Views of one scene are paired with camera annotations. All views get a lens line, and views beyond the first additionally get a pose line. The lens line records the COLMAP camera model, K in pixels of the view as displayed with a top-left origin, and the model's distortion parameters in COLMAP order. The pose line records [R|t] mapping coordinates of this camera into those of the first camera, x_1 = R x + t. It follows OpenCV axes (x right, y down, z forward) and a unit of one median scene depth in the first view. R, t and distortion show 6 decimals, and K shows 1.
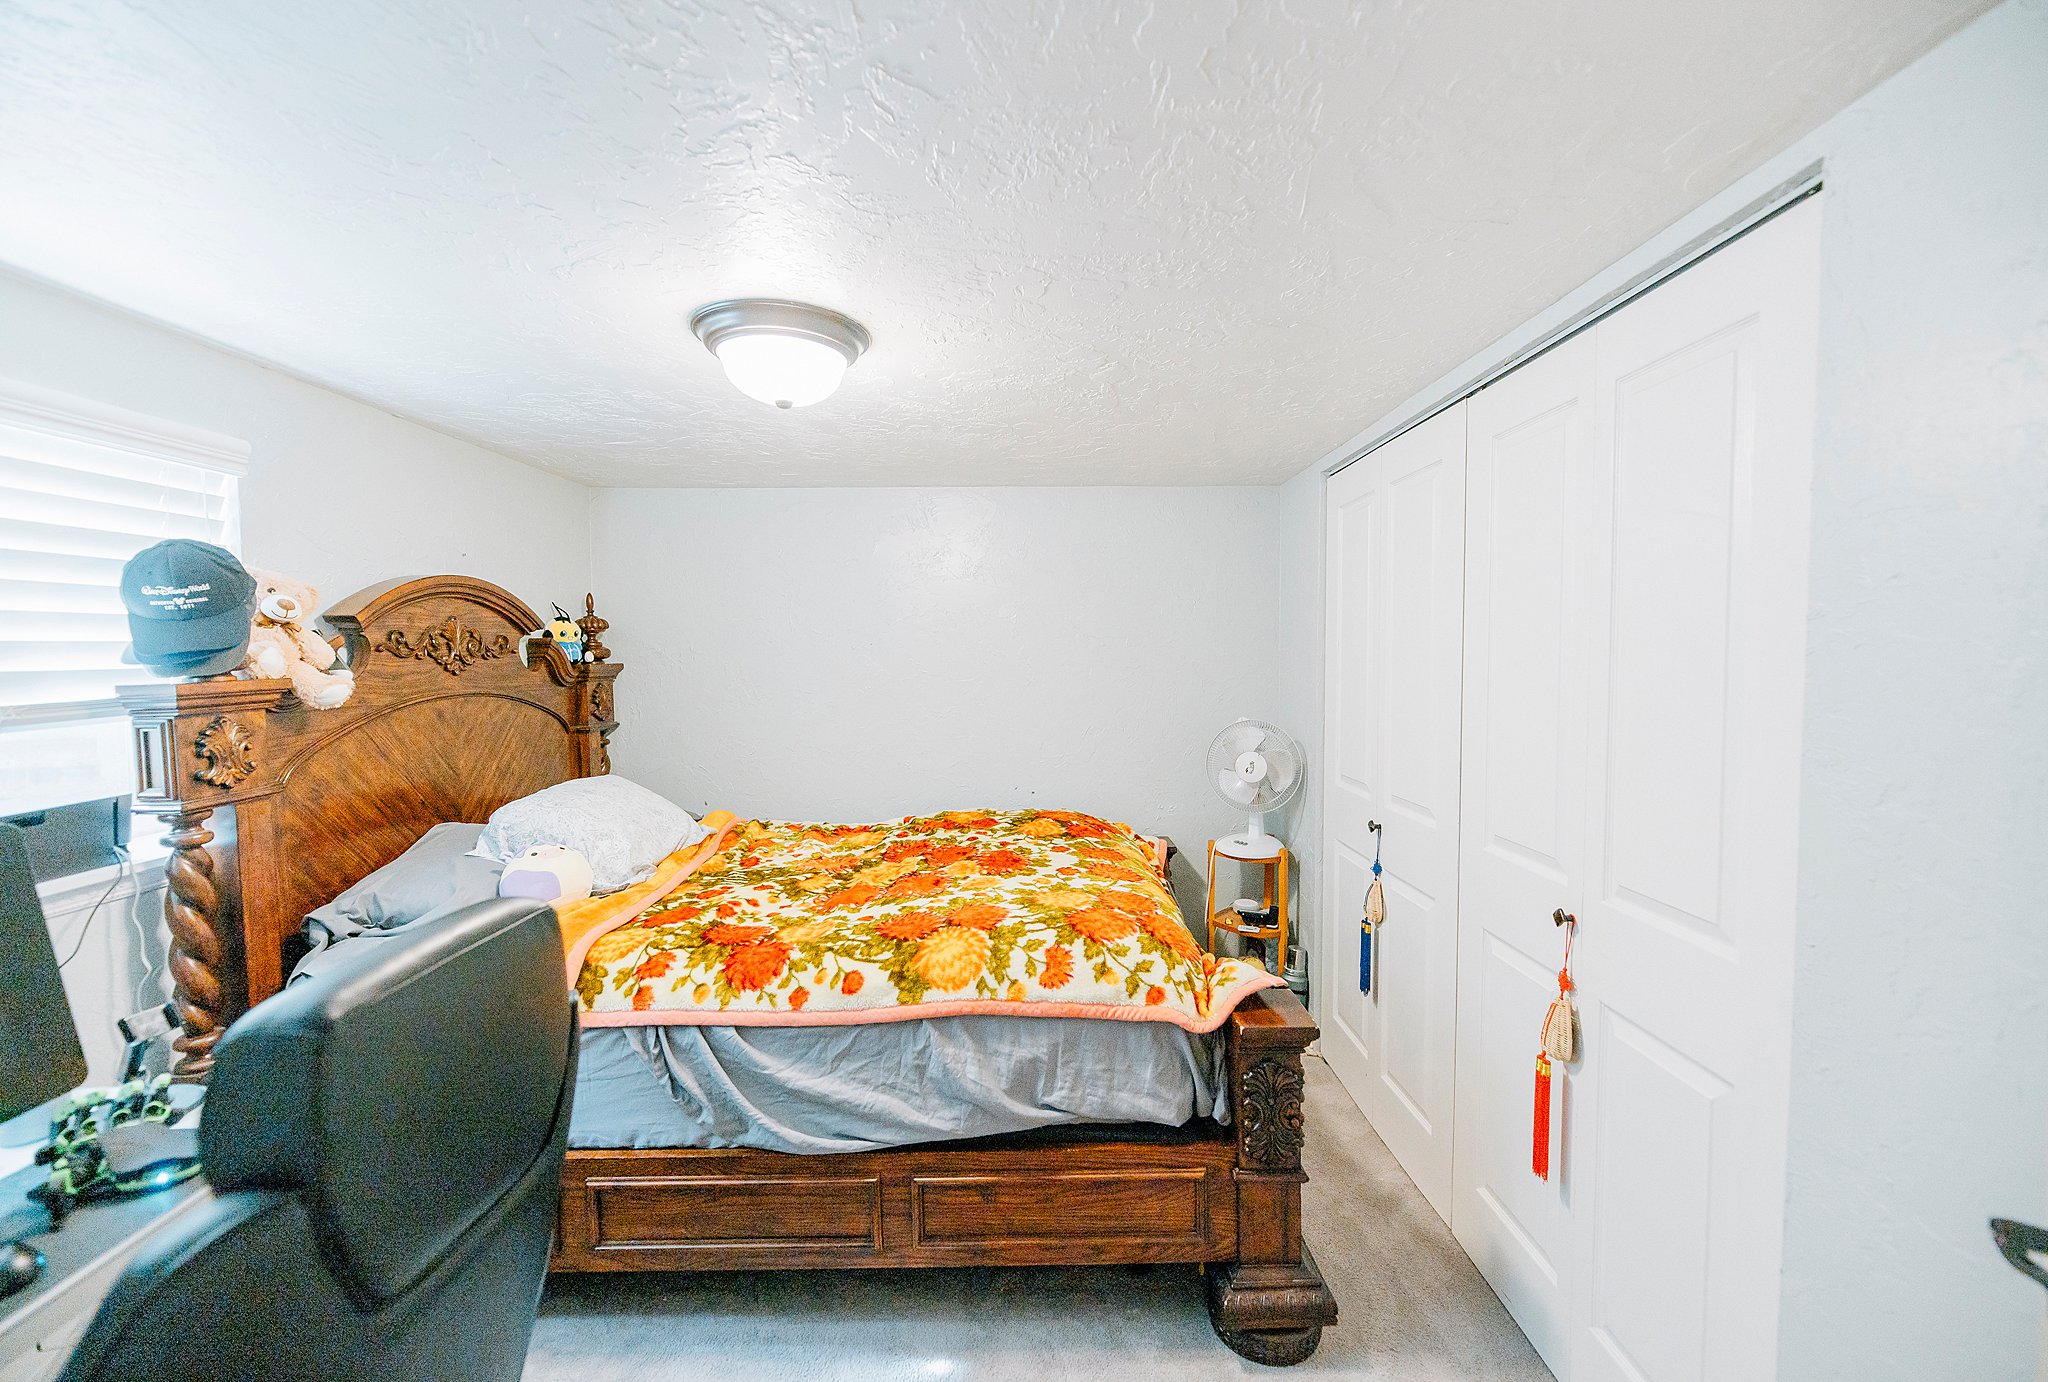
lens RADIAL K [[830.1, 0, 1024.0], [0, 830.1, 691.0], [0, 0, 1]] dist [-0.003008, -0.000016]
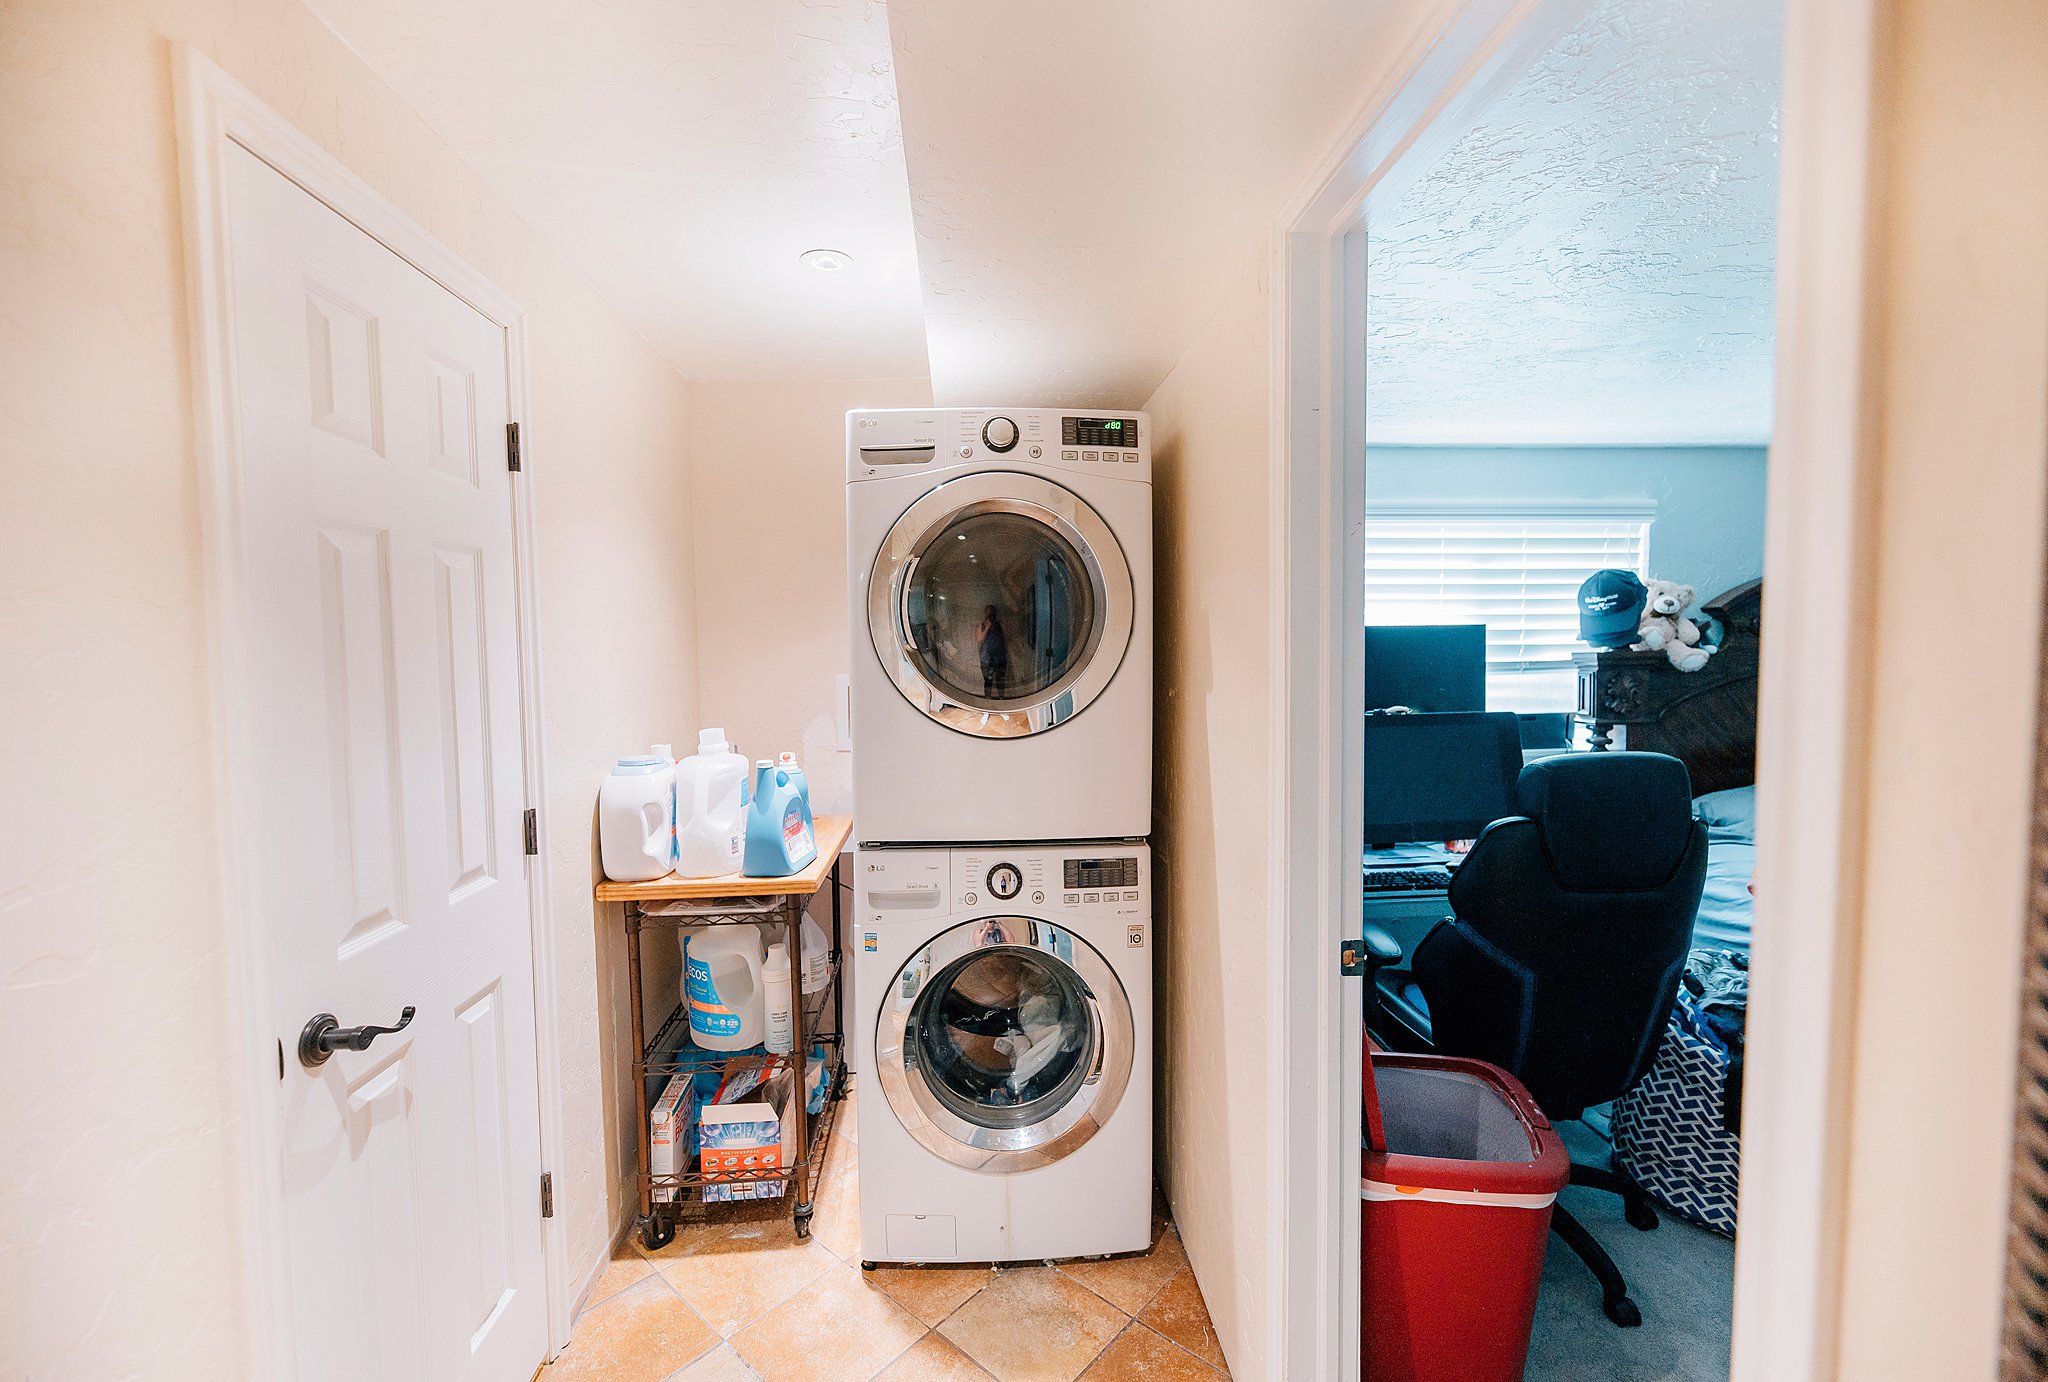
lens RADIAL K [[830.1, 0, 1024.0], [0, 830.1, 691.0], [0, 0, 1]] dist [-0.003008, -0.000016]
pose [[0.081782, 0.056243, -0.995062, 0.563418], [-0.040523, 0.997768, 0.053066, 0.026774], [0.995826, 0.035983, 0.083878, -0.324262]]
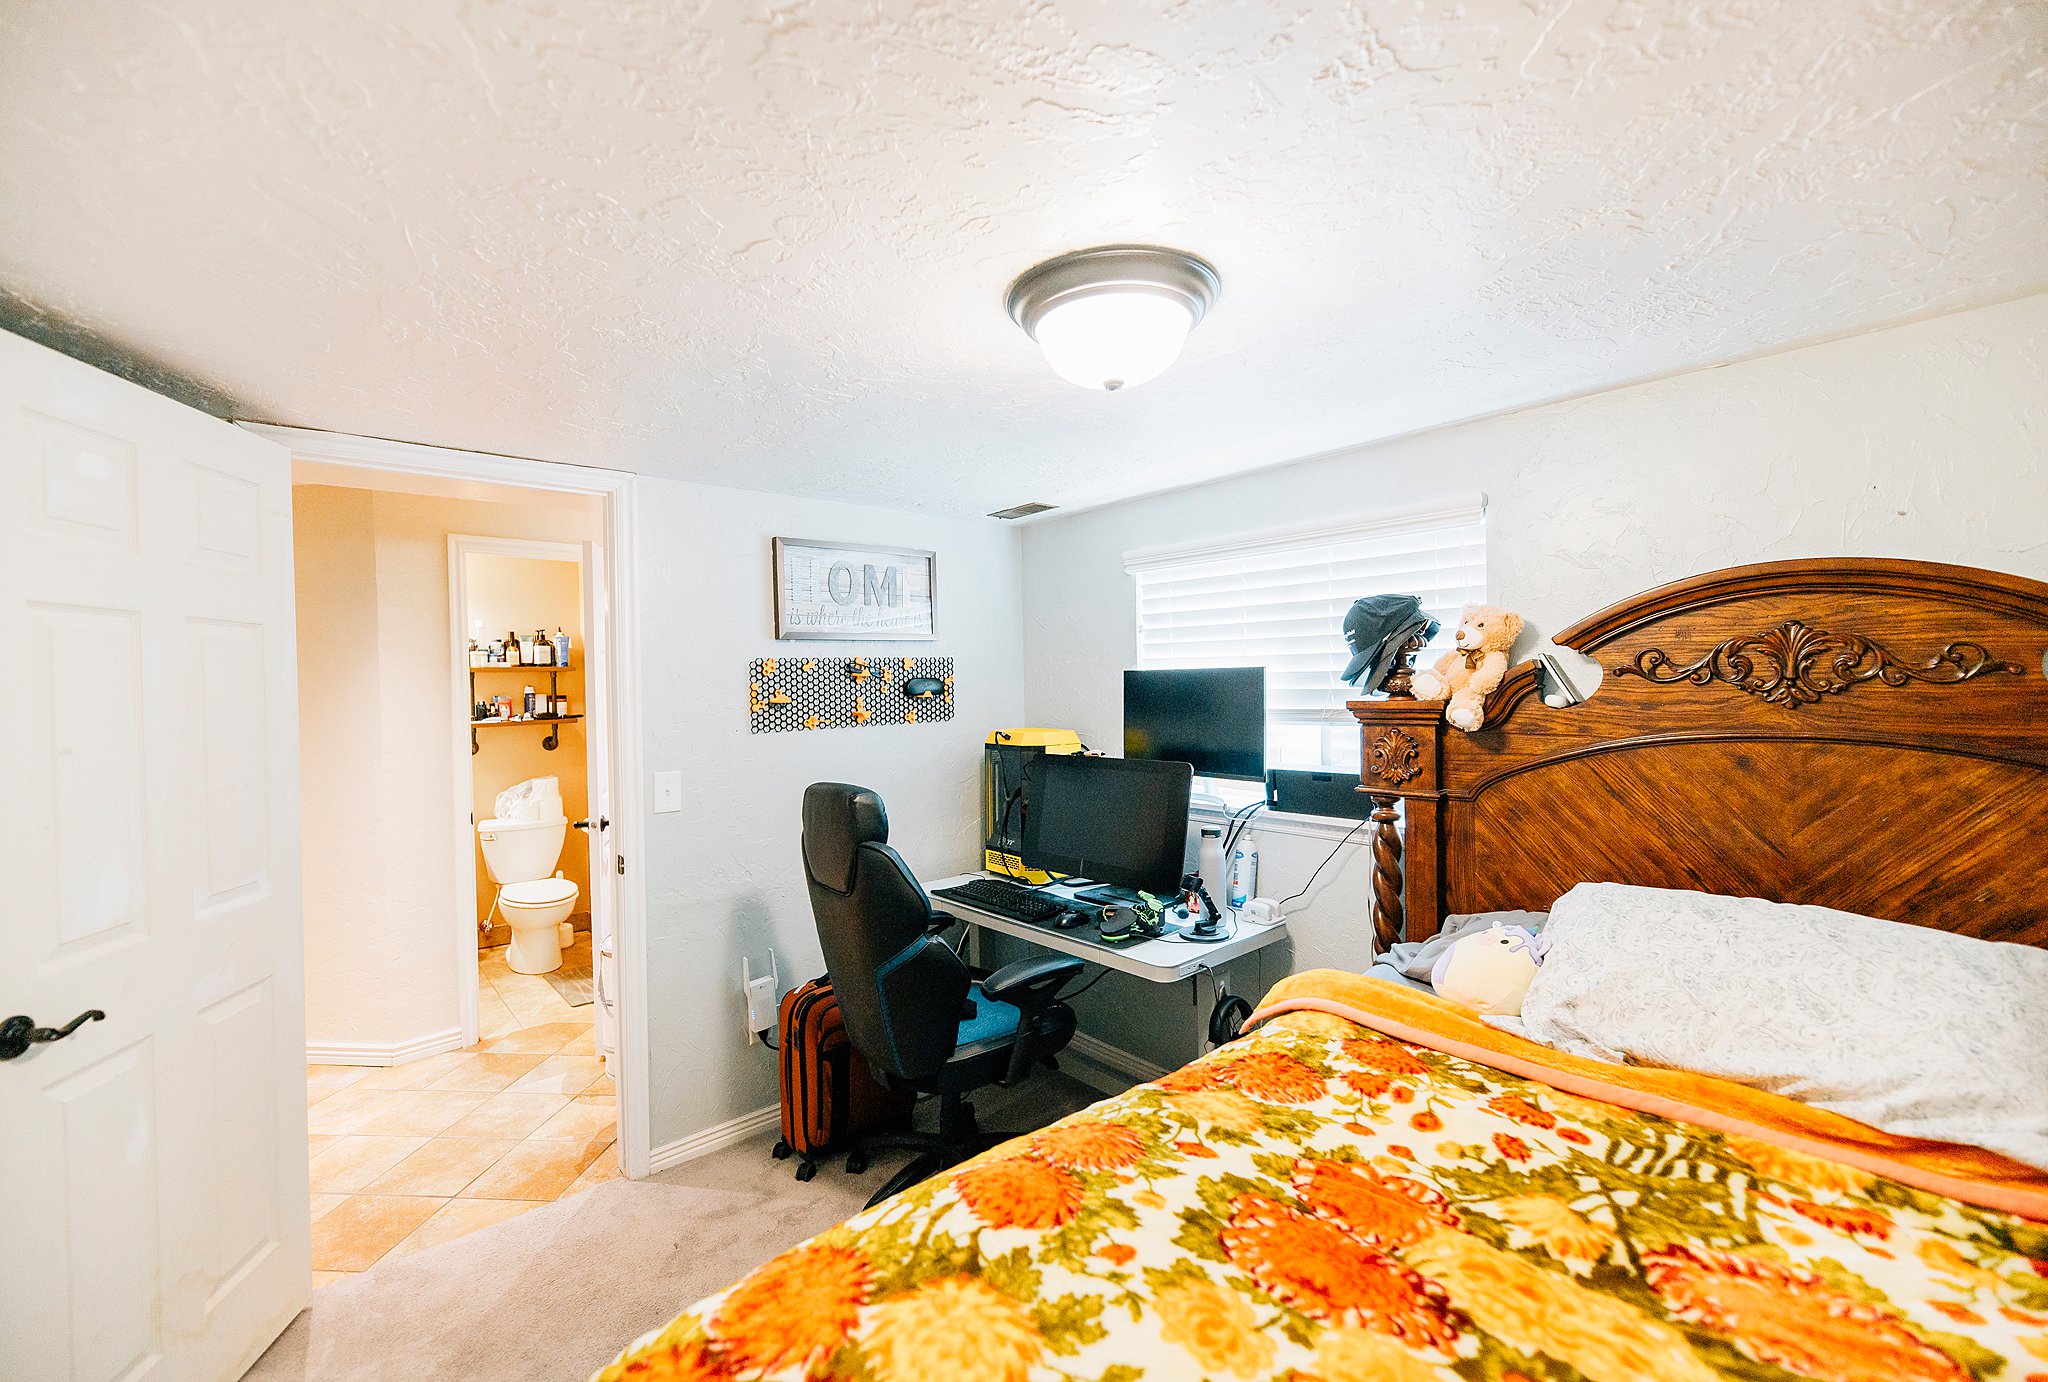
lens RADIAL K [[830.1, 0, 1024.0], [0, 830.1, 691.0], [0, 0, 1]] dist [-0.003008, -0.000016]
pose [[-0.736780, 0.028818, -0.675518, 0.308822], [-0.012077, 0.998371, 0.055763, -0.085937], [0.676025, 0.049243, -0.735232, 1.456930]]
